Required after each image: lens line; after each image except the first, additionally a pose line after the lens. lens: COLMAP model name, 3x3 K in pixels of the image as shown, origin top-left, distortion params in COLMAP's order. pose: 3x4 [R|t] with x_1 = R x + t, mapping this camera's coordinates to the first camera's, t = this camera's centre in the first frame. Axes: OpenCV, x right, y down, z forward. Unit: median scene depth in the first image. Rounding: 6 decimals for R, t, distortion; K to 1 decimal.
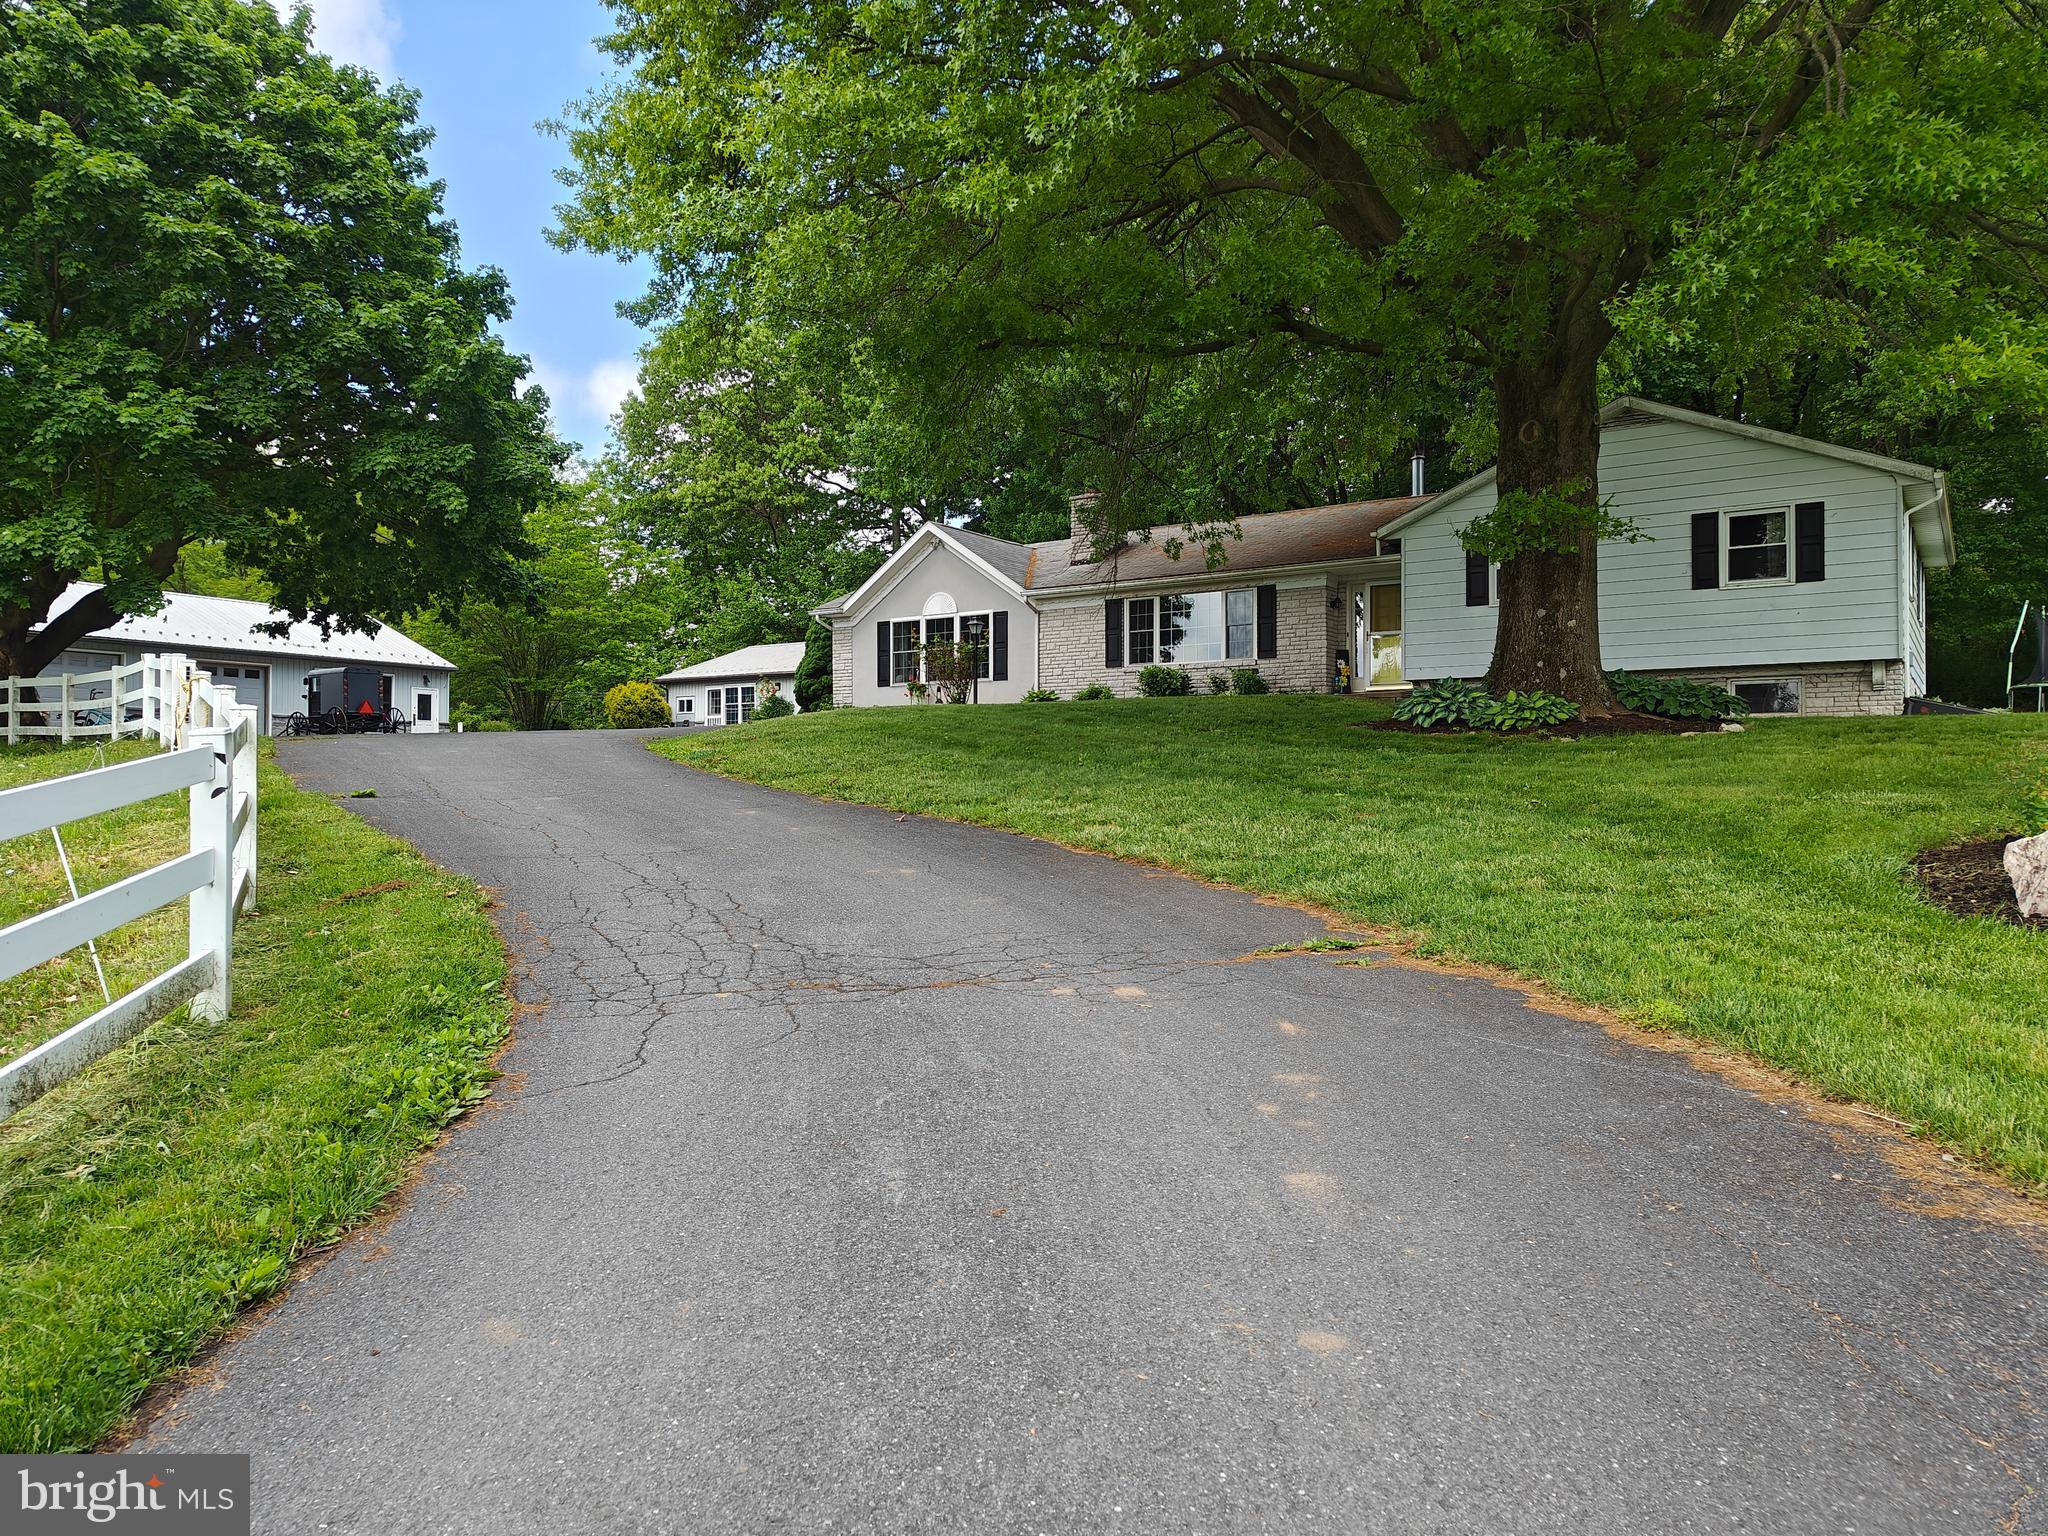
lens RADIAL K [[1315.5, 0, 1040.5], [0, 1315.5, 750.7], [0, 0, 1]] dist [0.030186, -0.015541]
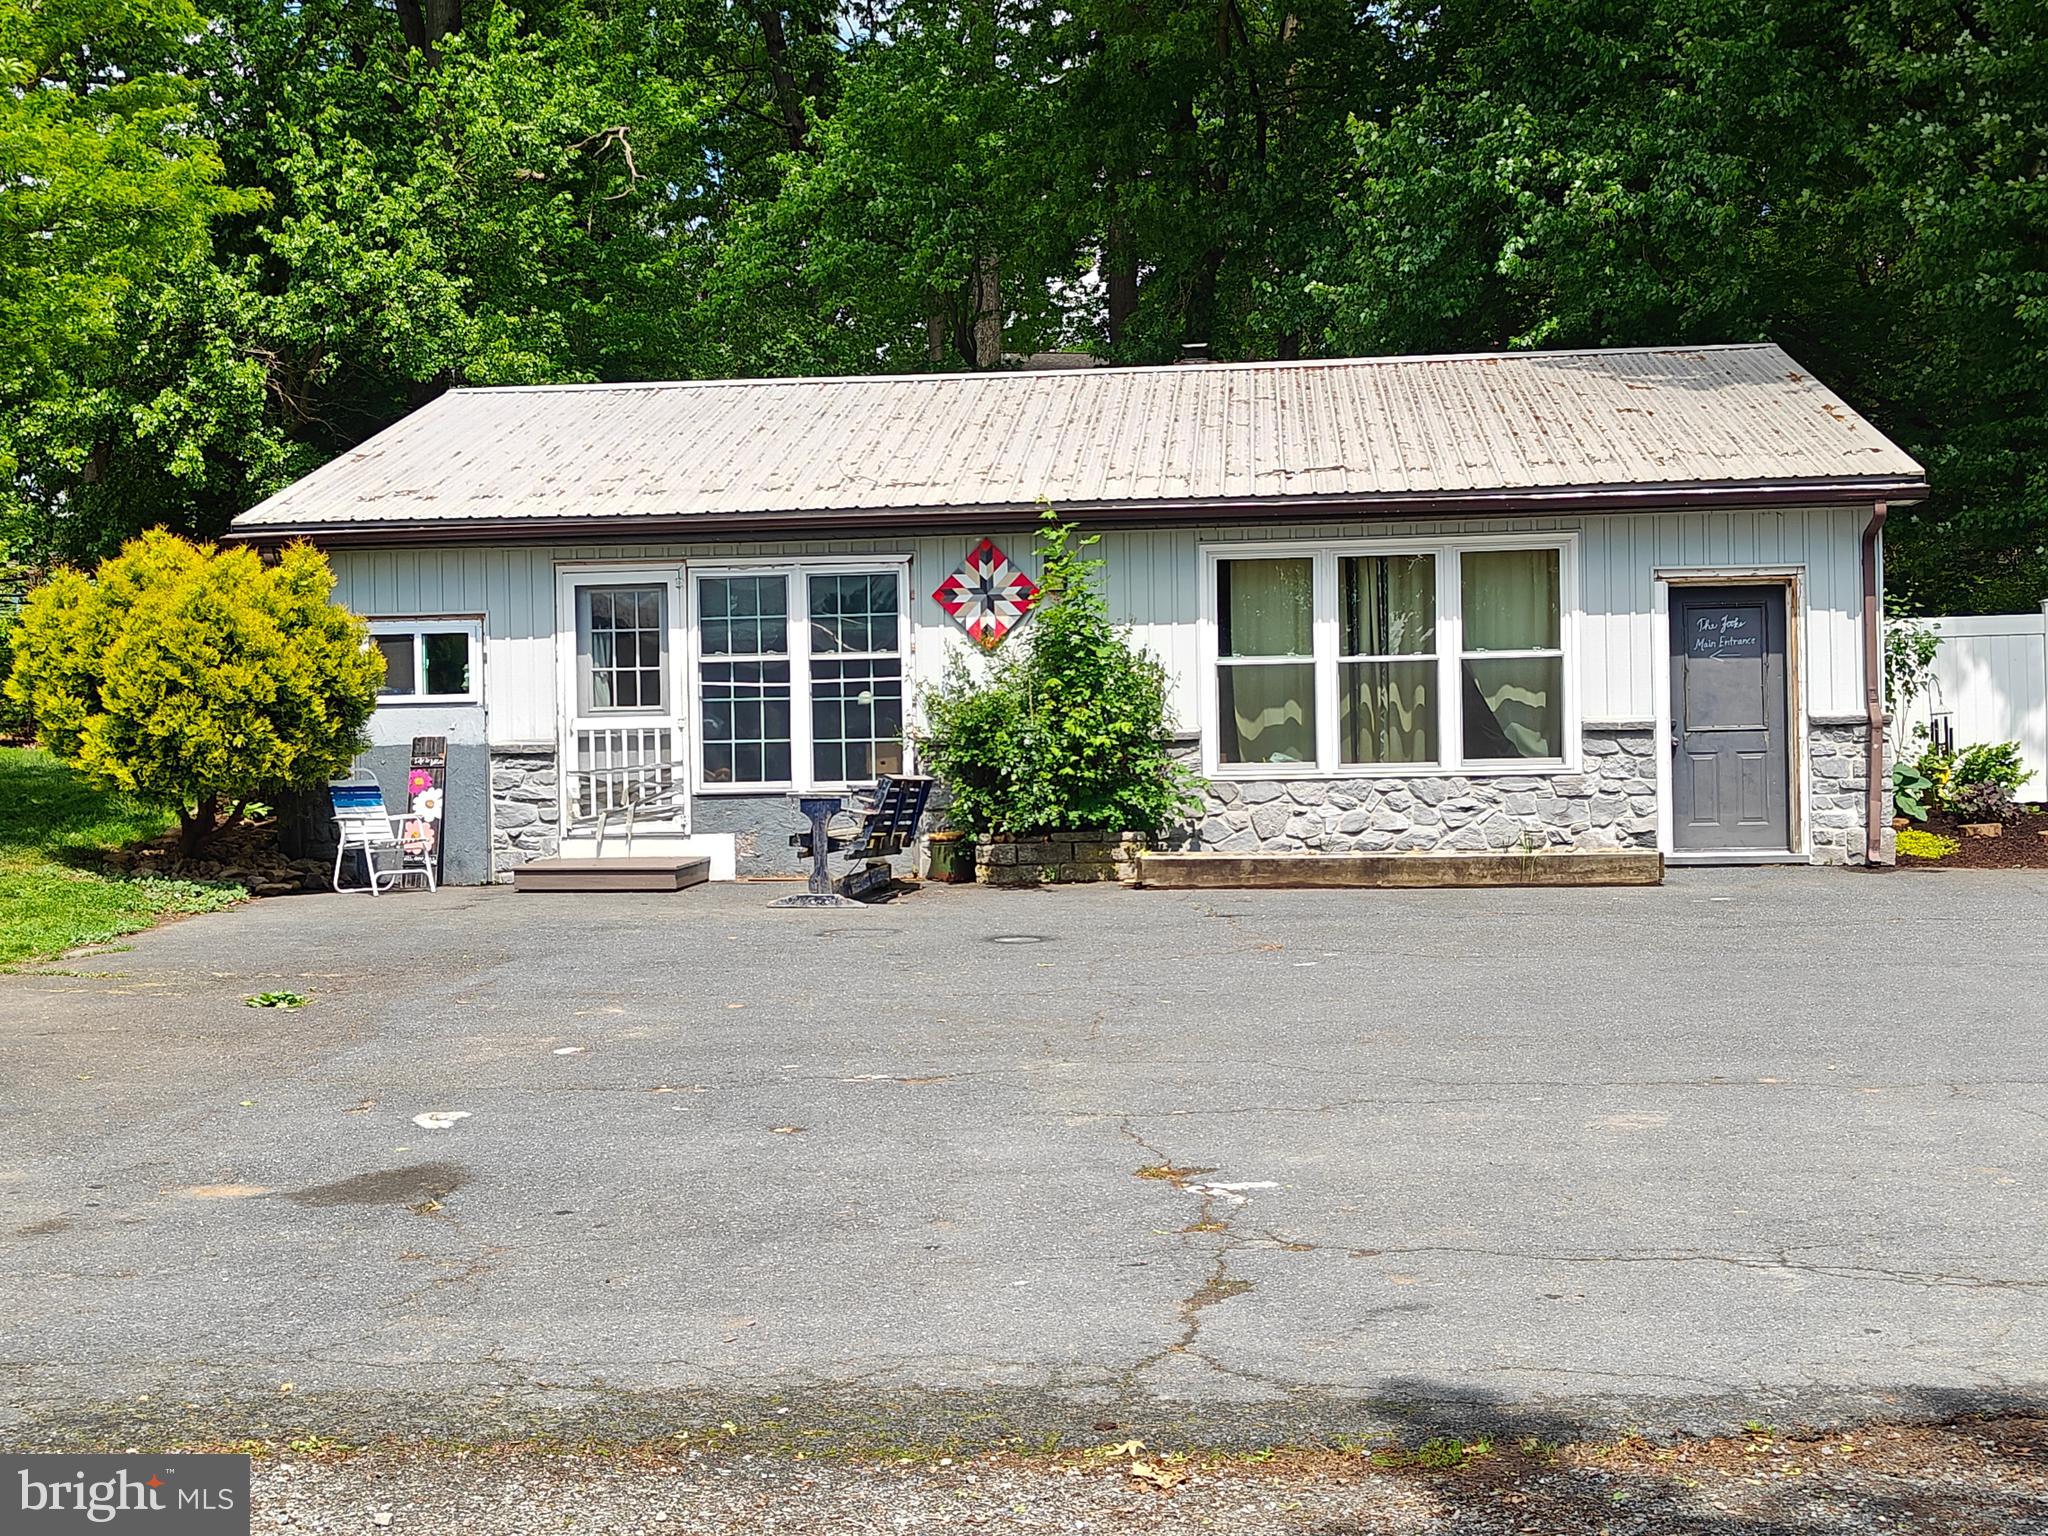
lens RADIAL K [[2430.5, 0, 1024.0], [0, 2430.5, 768.0], [0, 0, 1]] dist [0.170182, -0.001072]
pose [[0.899426, -0.015131, 0.436810, -1.259100], [0.005302, 0.999705, 0.023712, -0.096604], [-0.437040, -0.019011, 0.899241, 2.290040]]
